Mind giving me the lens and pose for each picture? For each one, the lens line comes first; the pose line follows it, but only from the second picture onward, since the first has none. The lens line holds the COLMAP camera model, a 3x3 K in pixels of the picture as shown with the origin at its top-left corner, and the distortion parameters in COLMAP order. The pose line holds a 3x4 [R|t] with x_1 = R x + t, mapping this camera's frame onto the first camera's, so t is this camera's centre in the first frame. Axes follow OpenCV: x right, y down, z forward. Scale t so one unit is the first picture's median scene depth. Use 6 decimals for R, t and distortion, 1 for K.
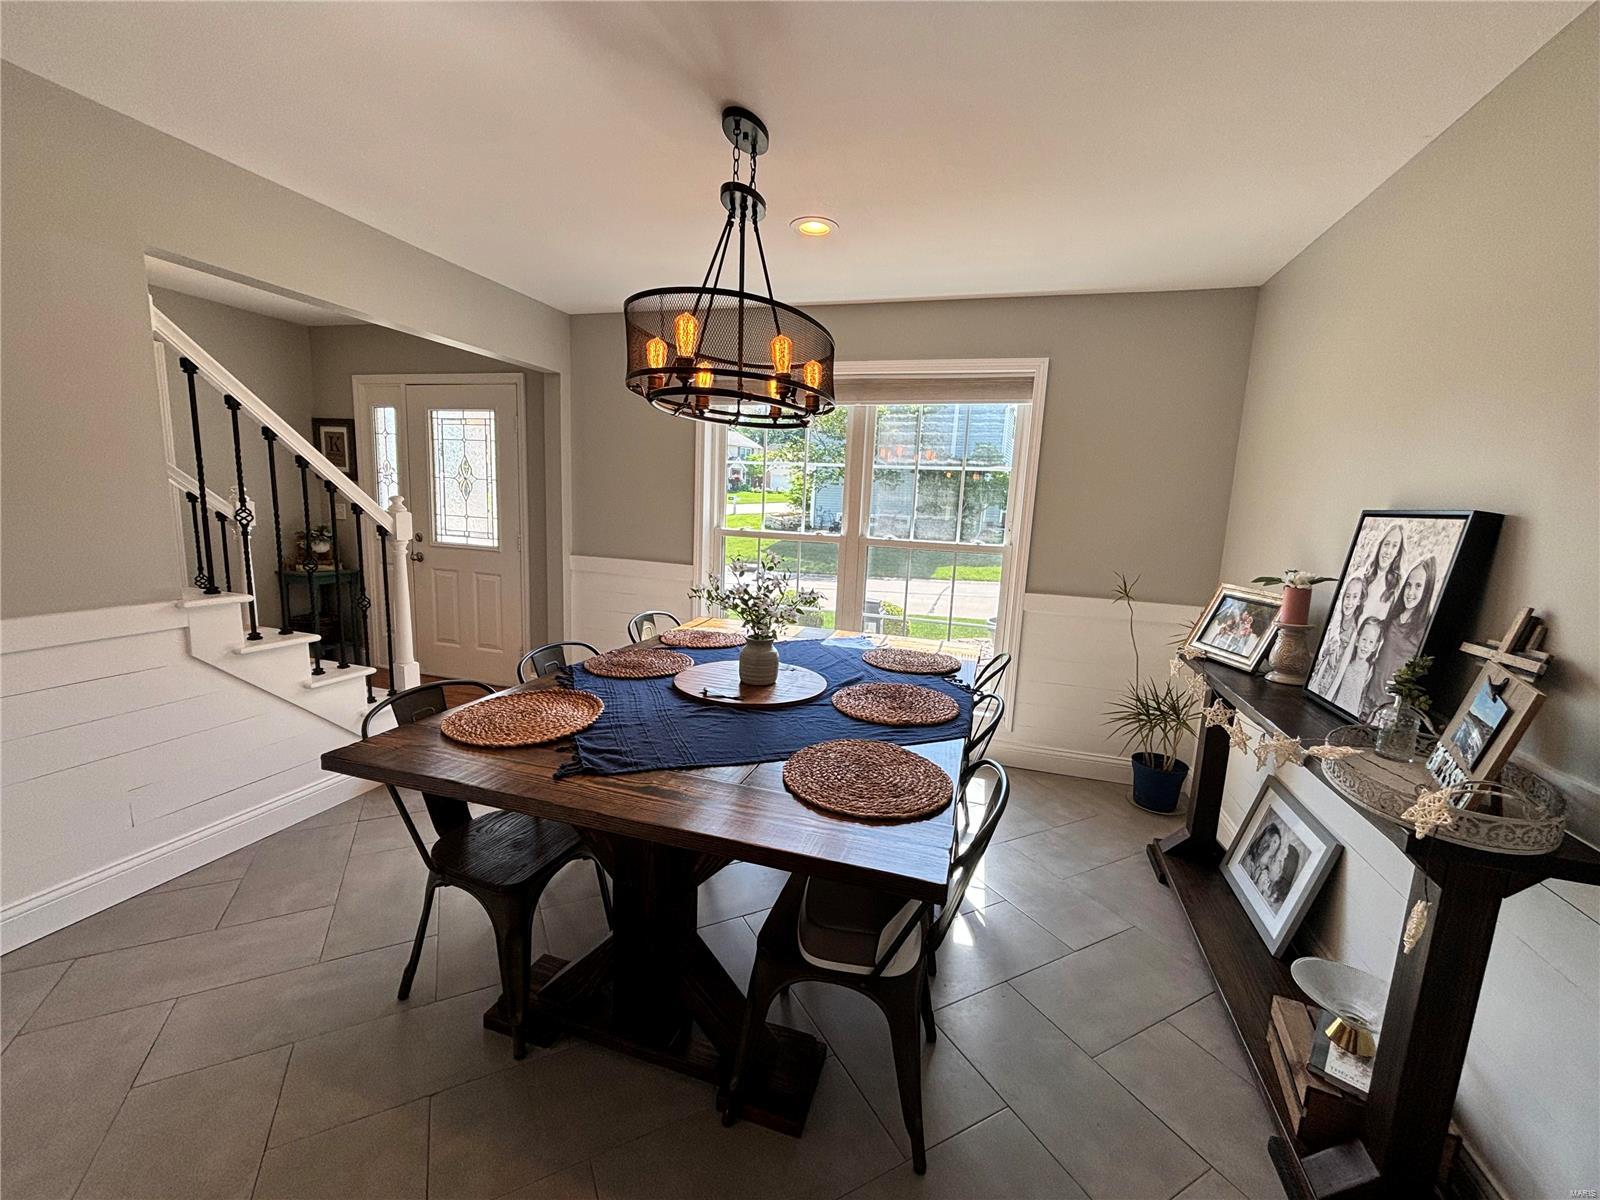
lens RADIAL K [[647.1, 0, 798.7], [0, 647.1, 603.0], [0, 0, 1]] dist [-0.001023, 0.002880]
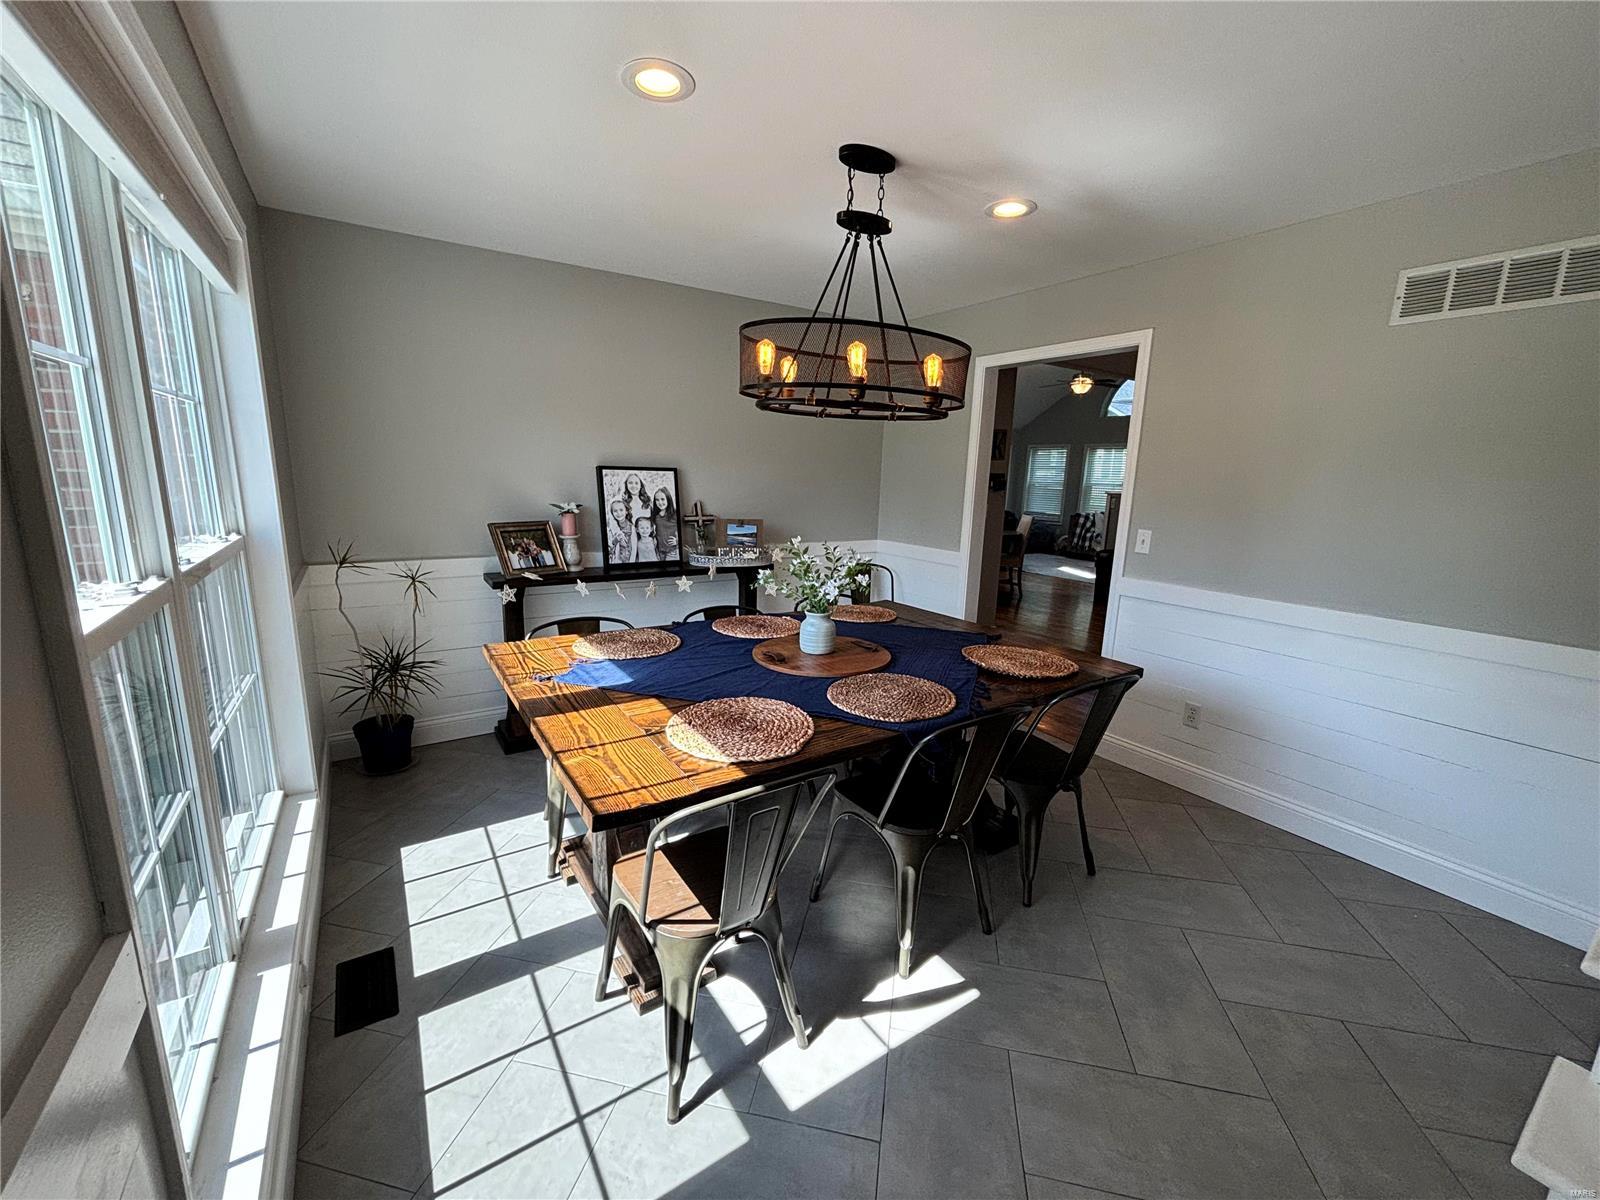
lens RADIAL K [[647.1, 0, 800.4], [0, 647.1, 599.0], [0, 0, 1]] dist [-0.001023, 0.002880]
pose [[-0.767053, -0.188529, 0.613259, -0.902186], [0.041175, 0.939416, 0.340298, -0.436918], [-0.640262, 0.286277, -0.712819, 2.287449]]
